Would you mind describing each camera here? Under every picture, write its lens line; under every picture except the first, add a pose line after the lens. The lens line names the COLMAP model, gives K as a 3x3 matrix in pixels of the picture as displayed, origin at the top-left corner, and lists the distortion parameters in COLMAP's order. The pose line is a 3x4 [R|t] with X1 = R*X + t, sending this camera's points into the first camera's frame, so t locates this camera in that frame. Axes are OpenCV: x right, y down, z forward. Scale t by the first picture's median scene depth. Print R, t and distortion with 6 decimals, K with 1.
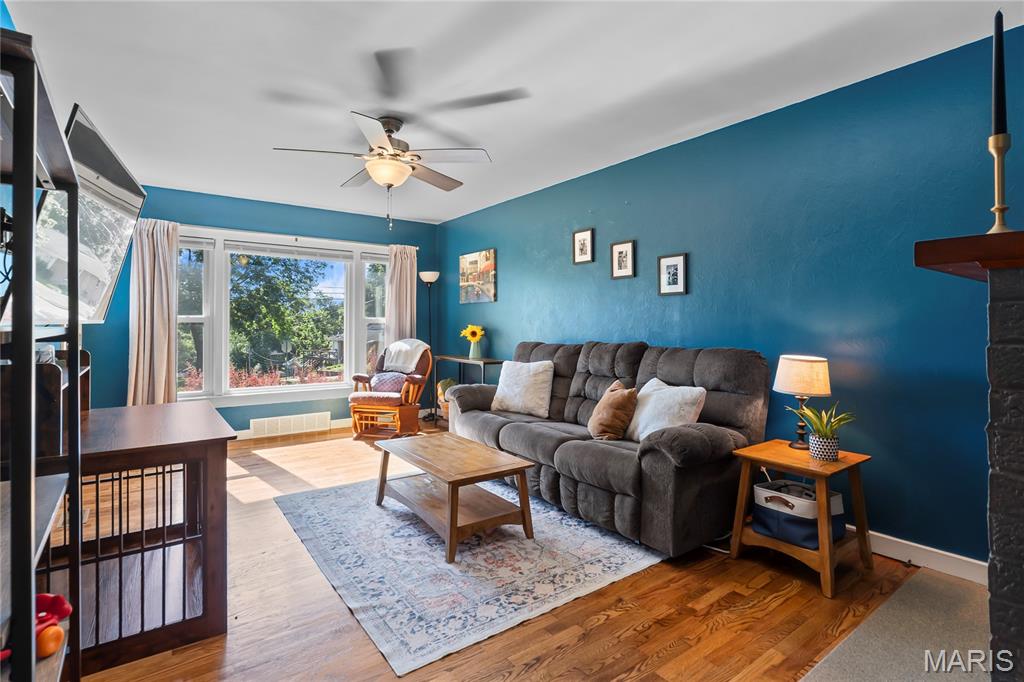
lens RADIAL K [[497.3, 0, 510.8], [0, 497.3, 331.4], [0, 0, 1]] dist [-0.001918, -0.000785]
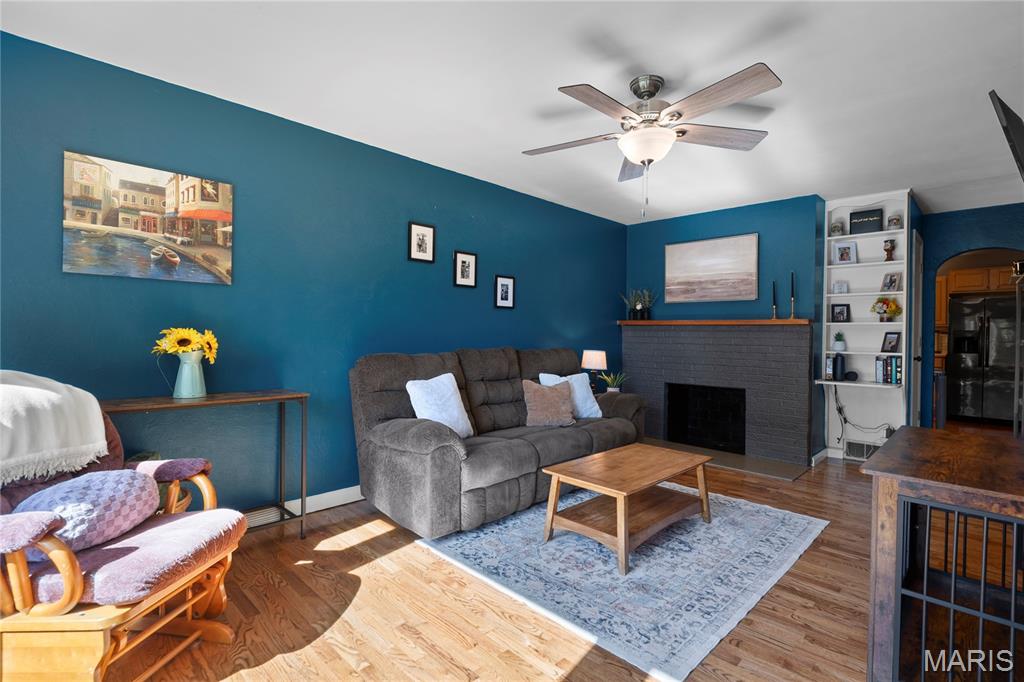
lens RADIAL K [[475.4, 0, 503.6], [0, 475.4, 339.1], [0, 0, 1]] dist [0.001648, 0.000561]
pose [[-0.137509, -0.024982, 0.990185, -0.710406], [-0.007891, 0.999678, 0.024126, -0.019701], [-0.990469, -0.004496, -0.137662, 0.956883]]
